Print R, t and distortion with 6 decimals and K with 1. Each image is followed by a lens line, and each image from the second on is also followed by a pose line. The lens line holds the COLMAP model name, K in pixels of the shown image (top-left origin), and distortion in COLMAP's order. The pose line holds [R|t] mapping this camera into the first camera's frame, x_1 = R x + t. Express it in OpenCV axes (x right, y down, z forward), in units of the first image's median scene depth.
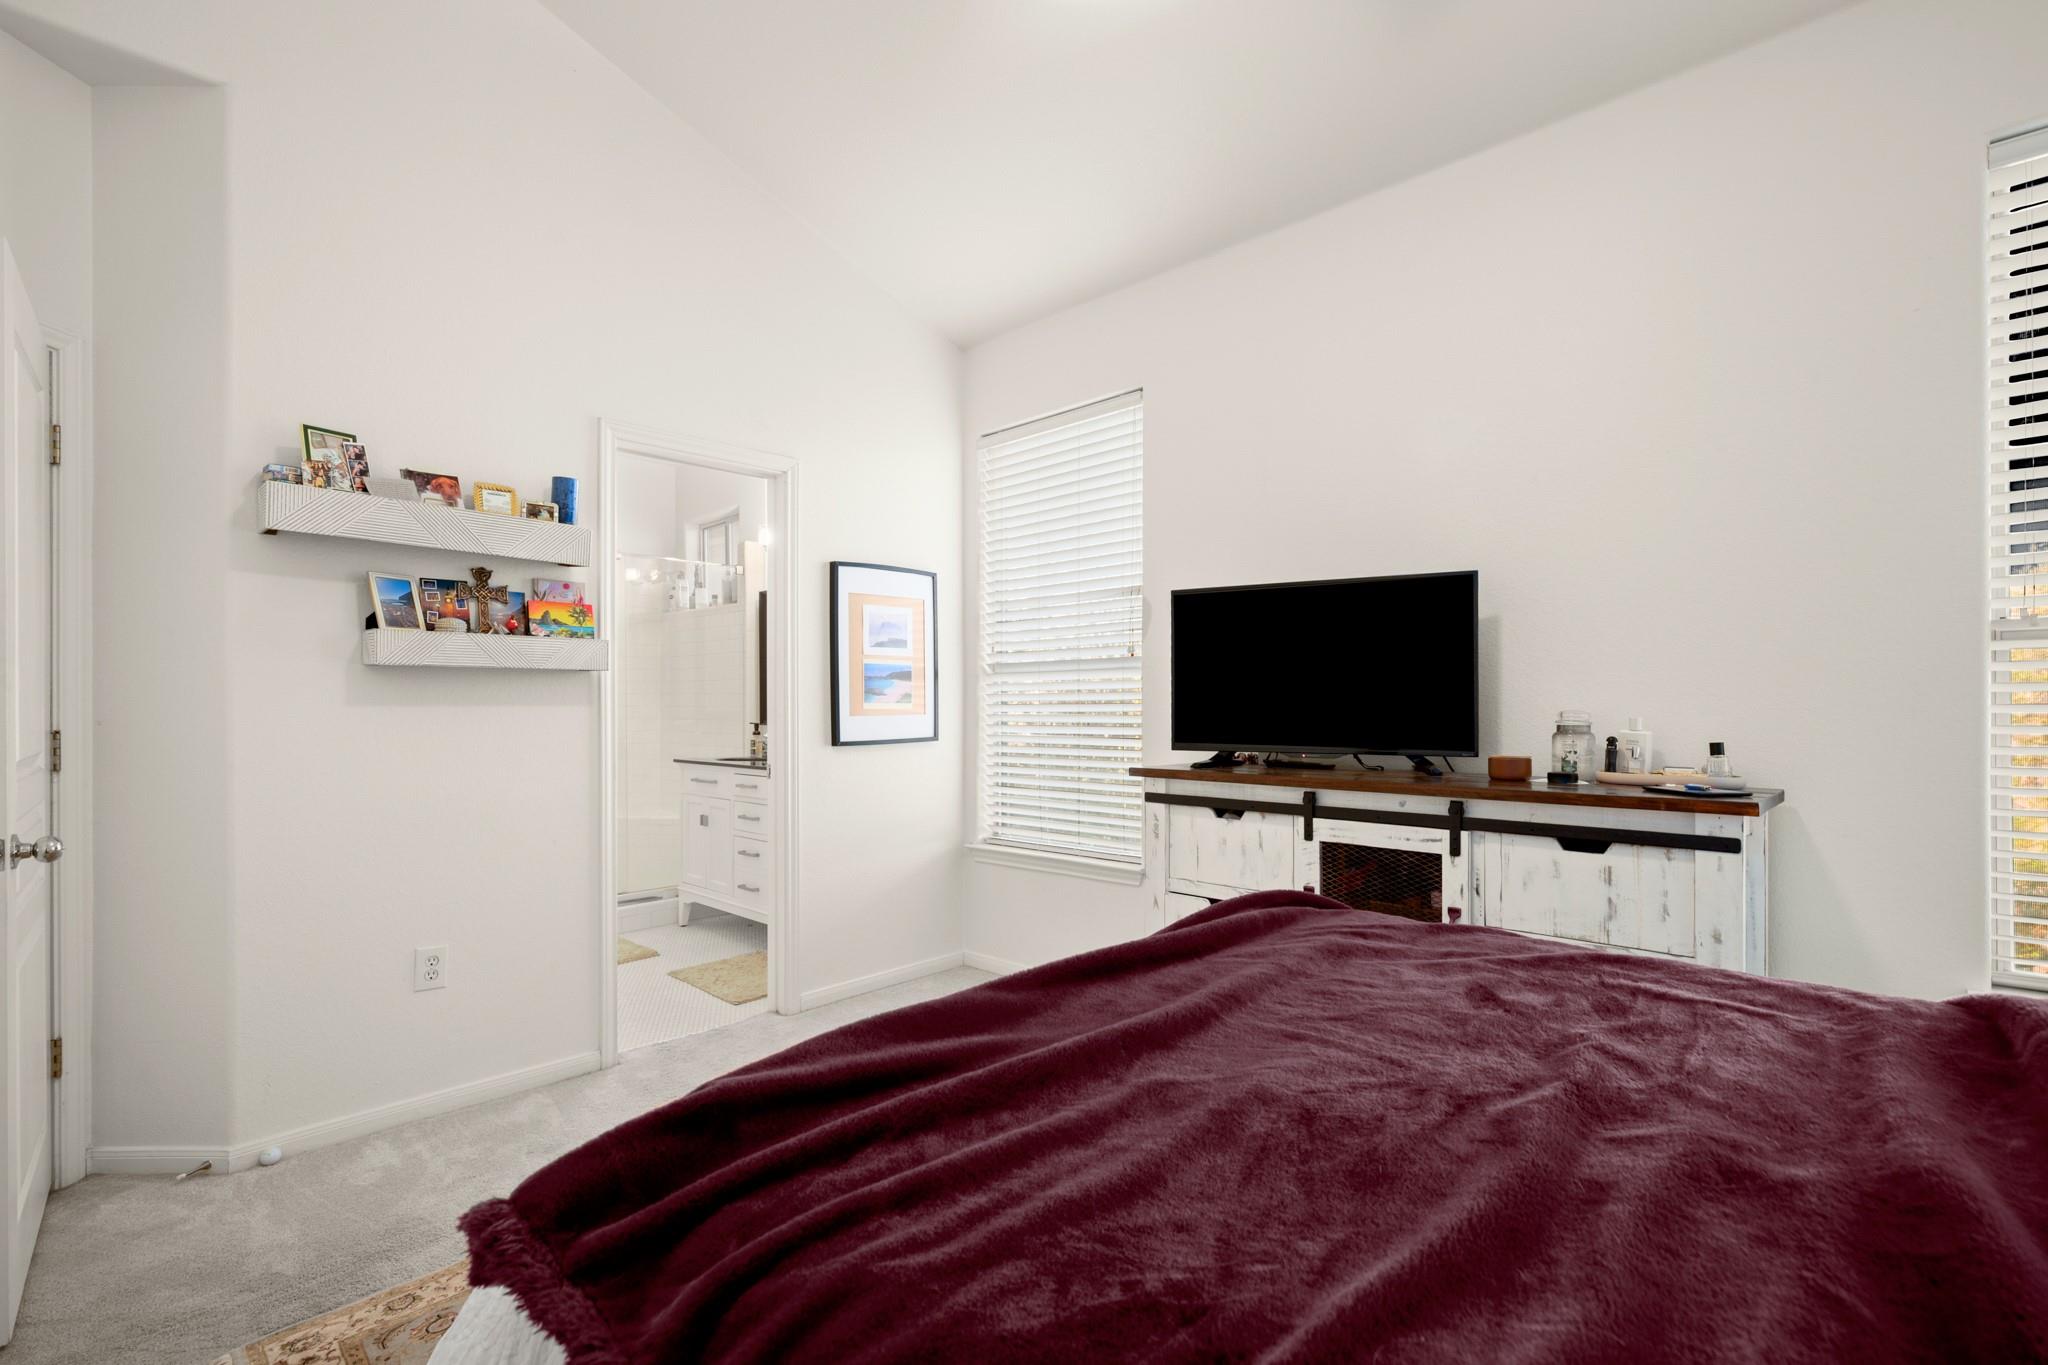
lens RADIAL K [[933.0, 0, 1024.0], [0, 933.0, 682.5], [0, 0, 1]] dist [-0.030671, -0.000171]
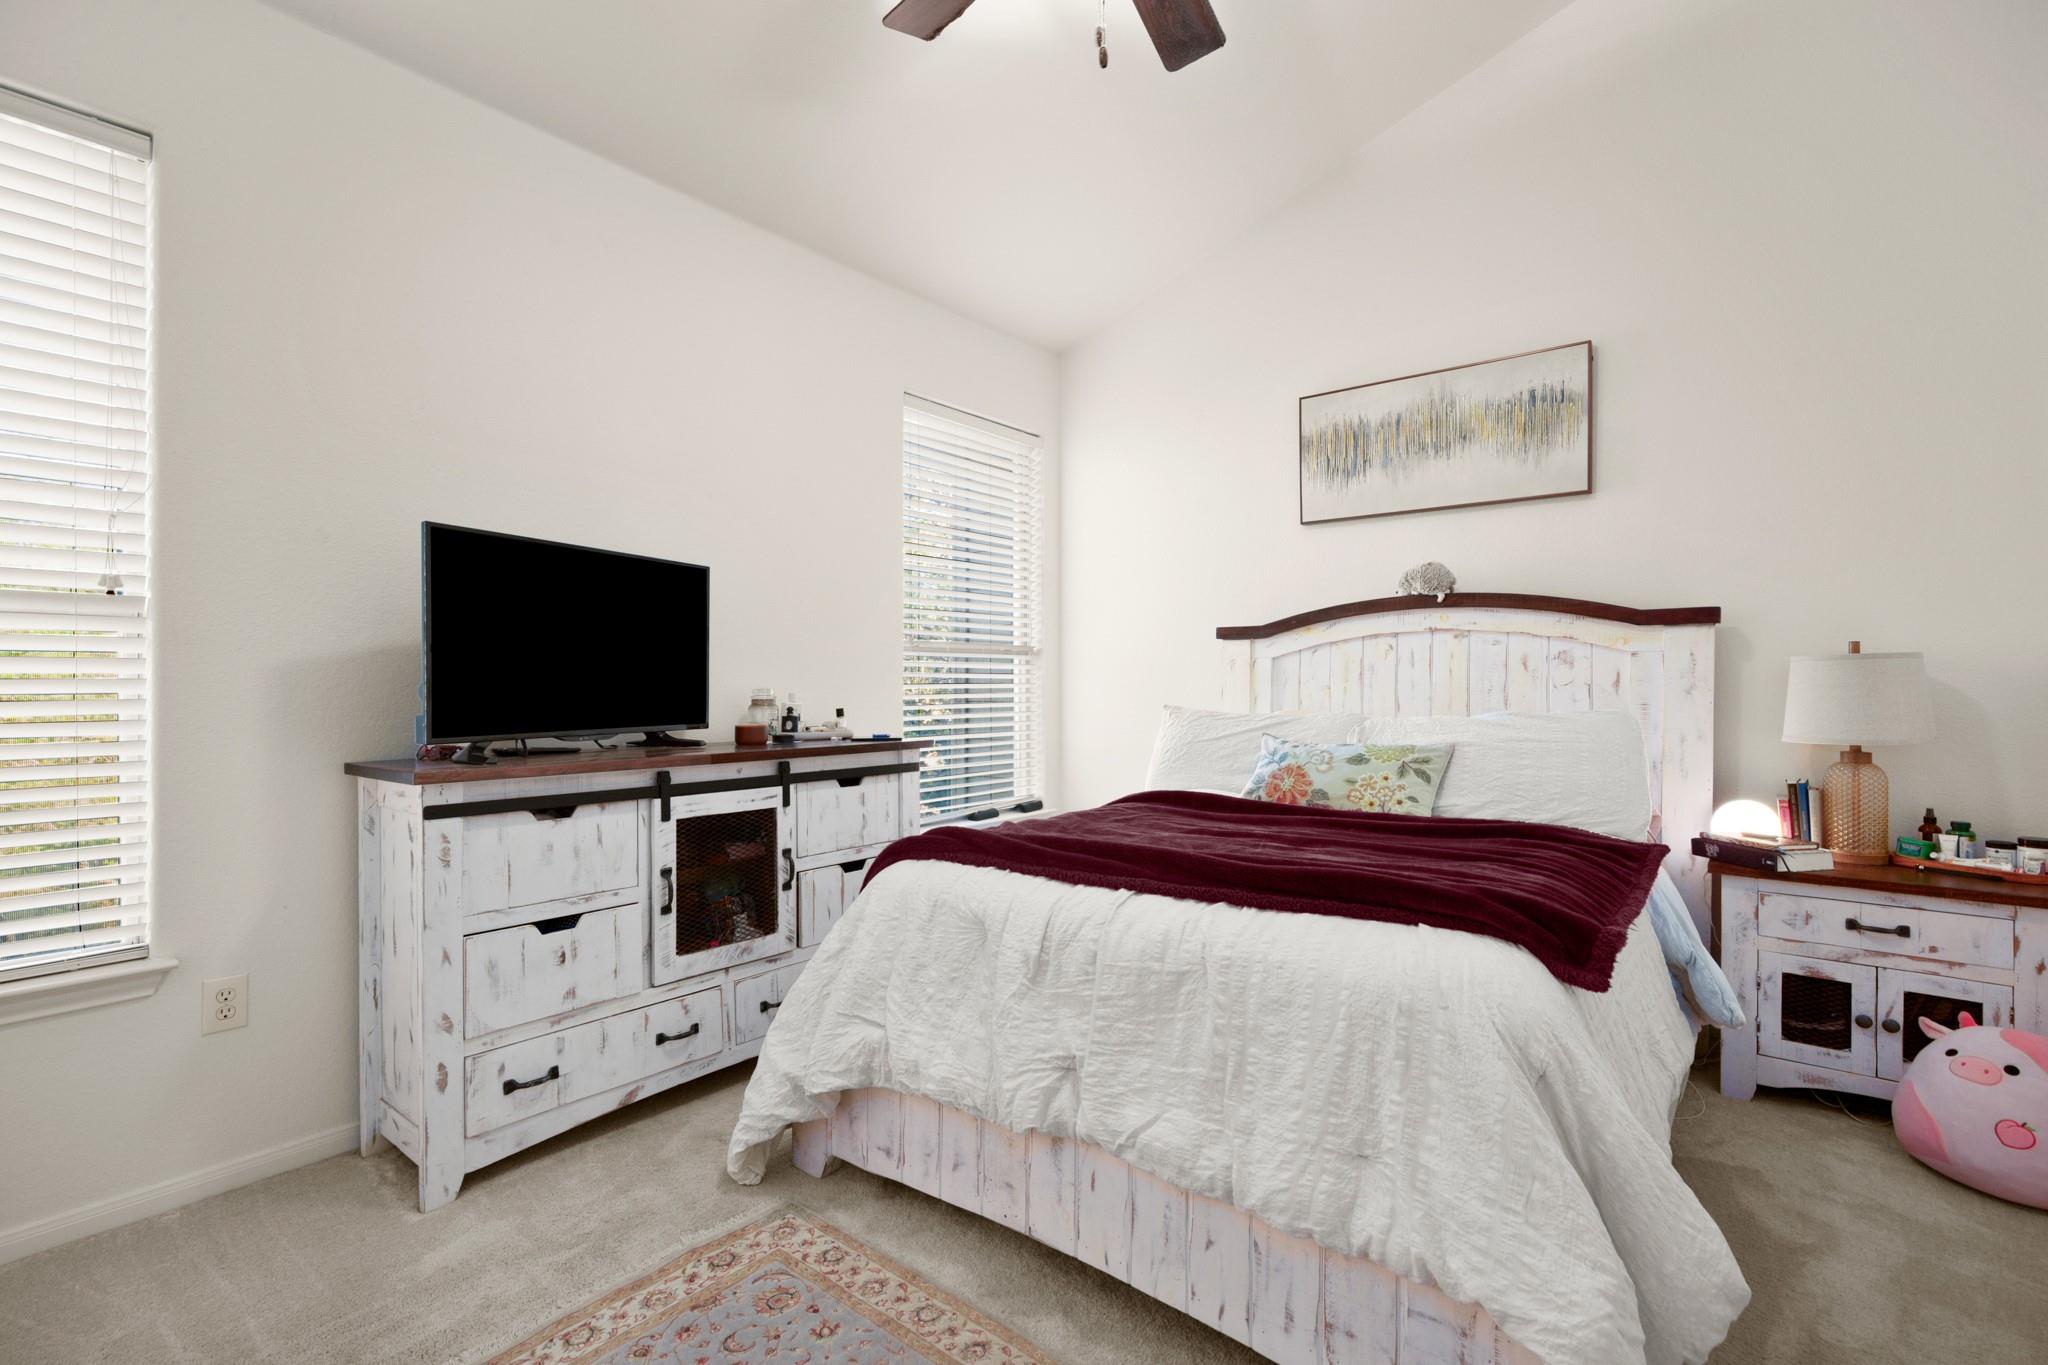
lens RADIAL K [[933.0, 0, 1024.0], [0, 933.0, 682.5], [0, 0, 1]] dist [-0.030671, -0.000171]
pose [[-0.122643, 0.006051, 0.992432, -0.708365], [-0.022902, 0.999698, -0.008926, 0.024297], [-0.992187, -0.023823, -0.122468, 0.749453]]
